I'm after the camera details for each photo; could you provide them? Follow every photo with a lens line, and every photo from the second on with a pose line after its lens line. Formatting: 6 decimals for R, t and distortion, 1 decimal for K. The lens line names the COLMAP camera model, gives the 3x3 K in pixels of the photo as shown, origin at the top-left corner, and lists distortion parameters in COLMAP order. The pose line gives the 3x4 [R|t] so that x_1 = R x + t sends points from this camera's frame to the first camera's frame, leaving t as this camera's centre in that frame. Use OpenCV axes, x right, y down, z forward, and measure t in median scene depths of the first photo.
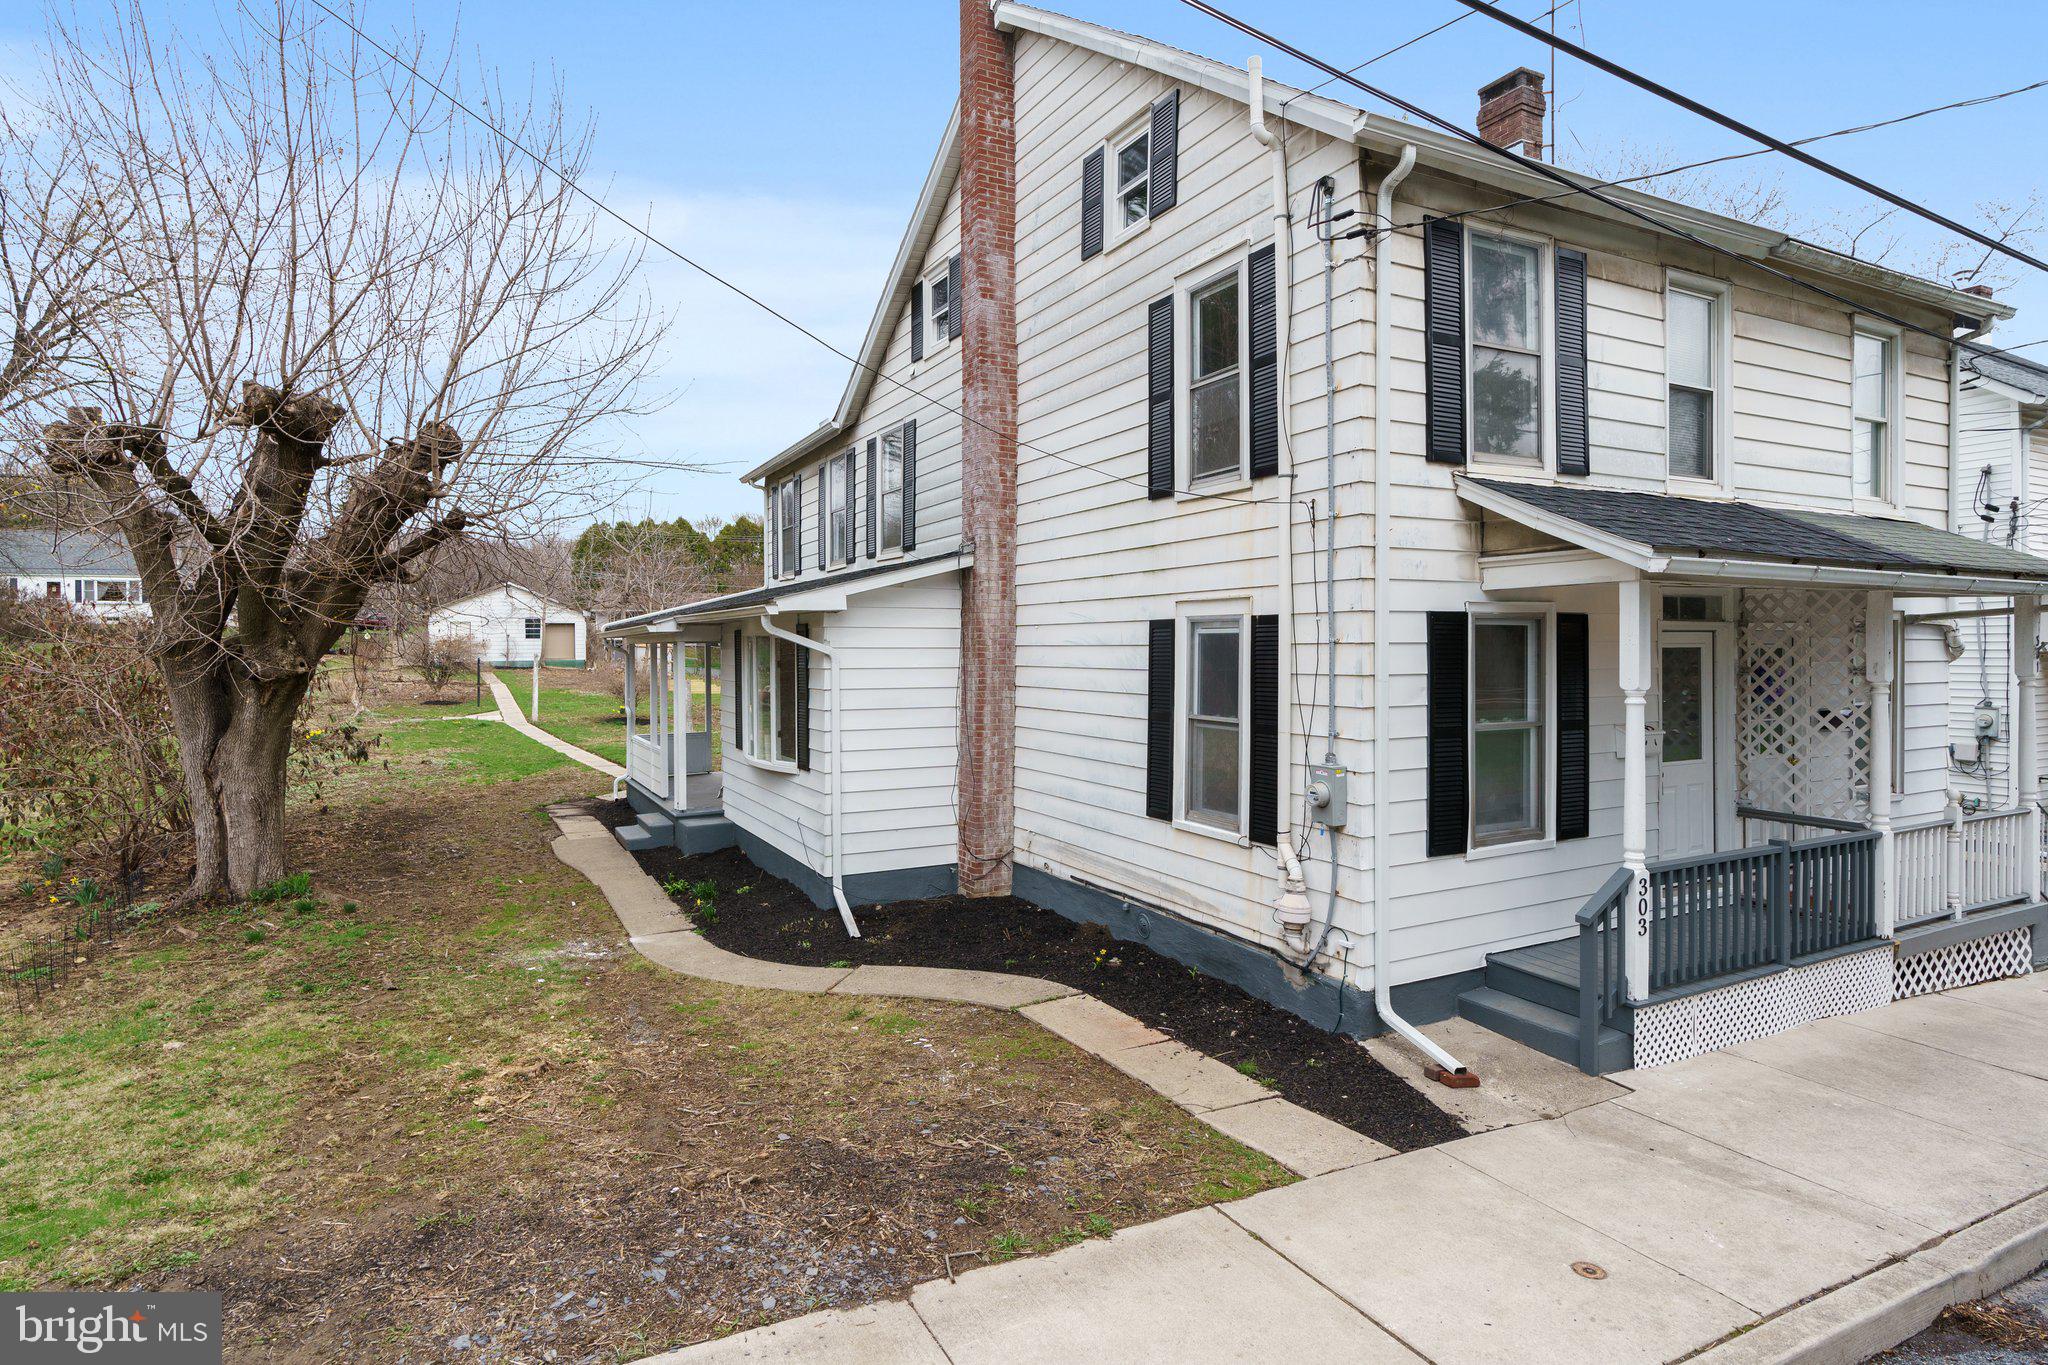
lens RADIAL K [[1093.9, 0, 1009.7], [0, 1093.9, 650.4], [0, 0, 1]] dist [-0.000330, -0.000405]
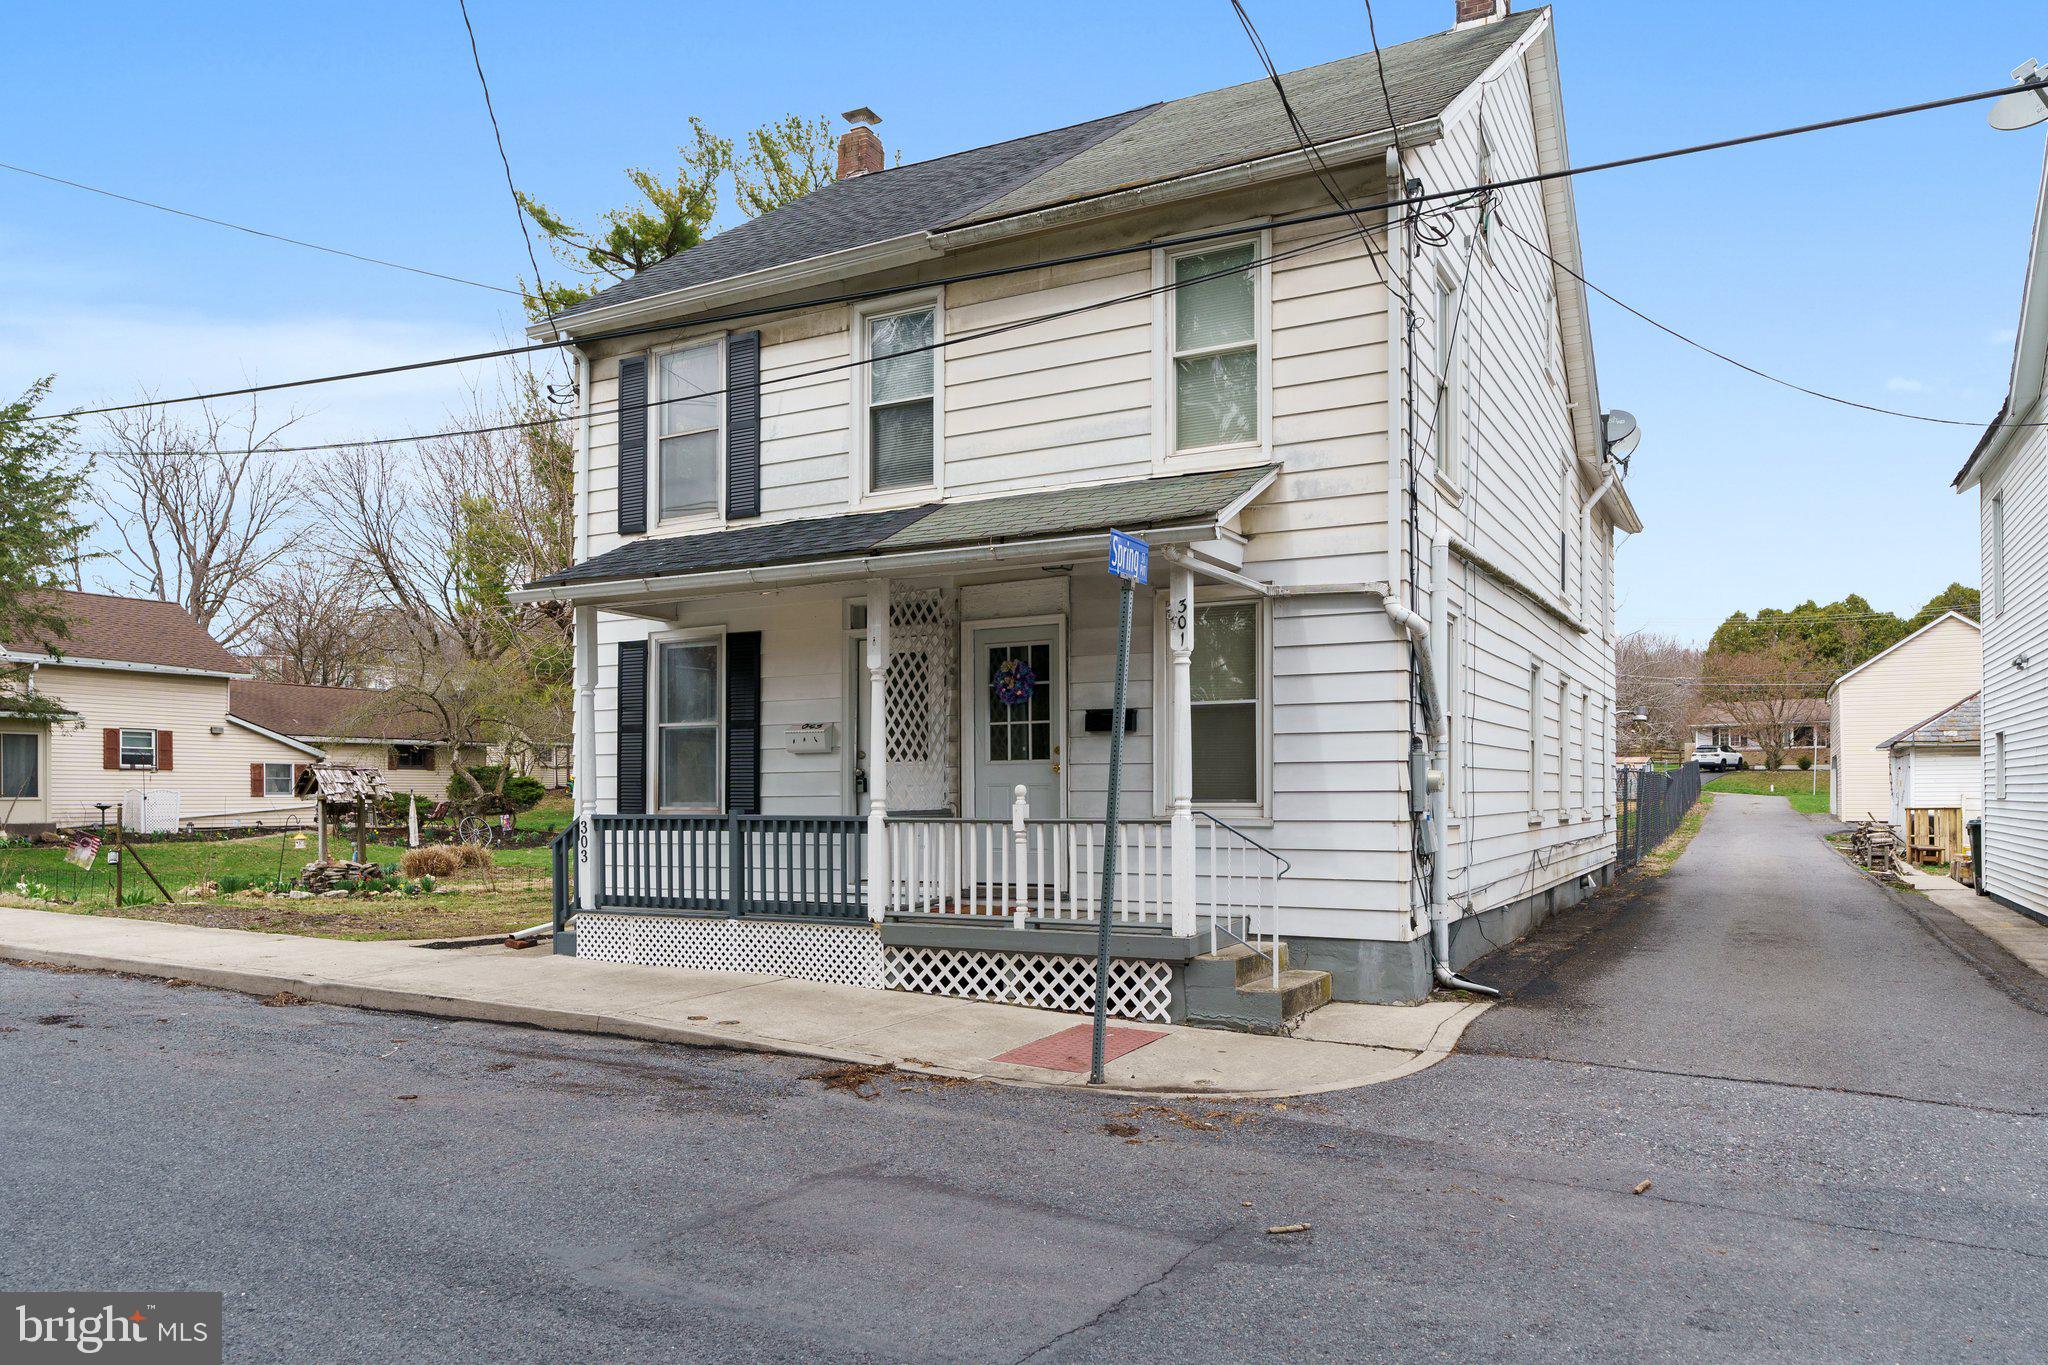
lens RADIAL K [[1391.2, 0, 1024.1], [0, 1391.2, 784.1], [0, 0, 1]] dist [-0.000446, -0.001334]
pose [[0.565277, -0.007019, -0.824871, 1.718737], [0.000727, 0.999968, -0.008011, 0.128969], [0.824901, 0.003929, 0.565264, 0.338454]]
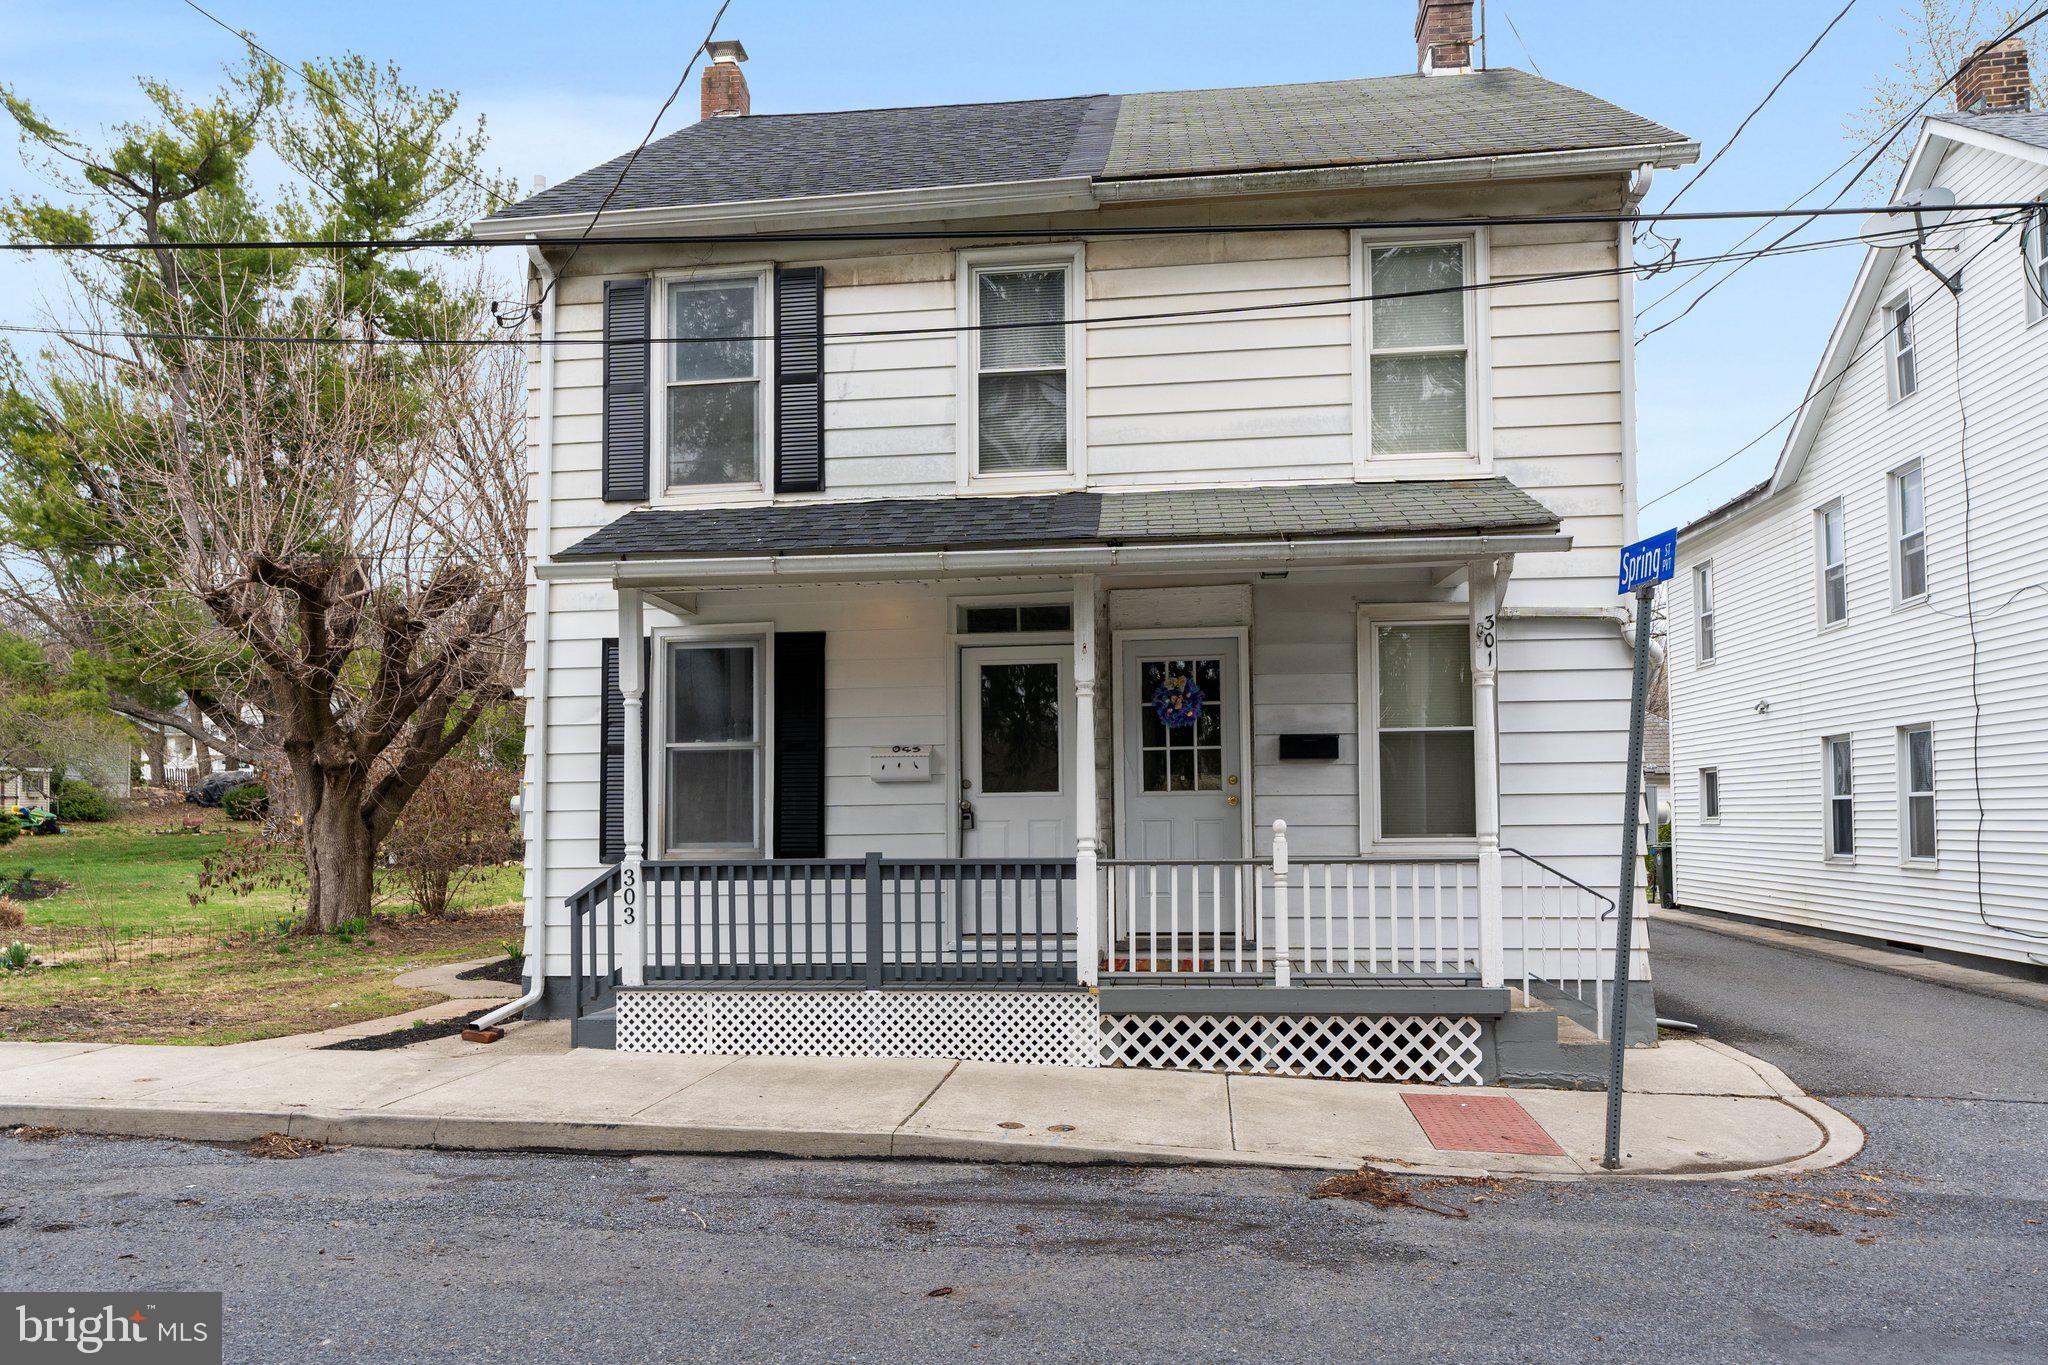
lens RADIAL K [[1381.6, 0, 1016.0], [0, 1381.6, 767.6], [0, 0, 1]] dist [0.002093, -0.000643]
pose [[0.827587, -0.028331, -0.560622, 1.199061], [0.007333, 0.999186, -0.039668, 0.121484], [0.561290, 0.028717, 0.827121, 0.075254]]
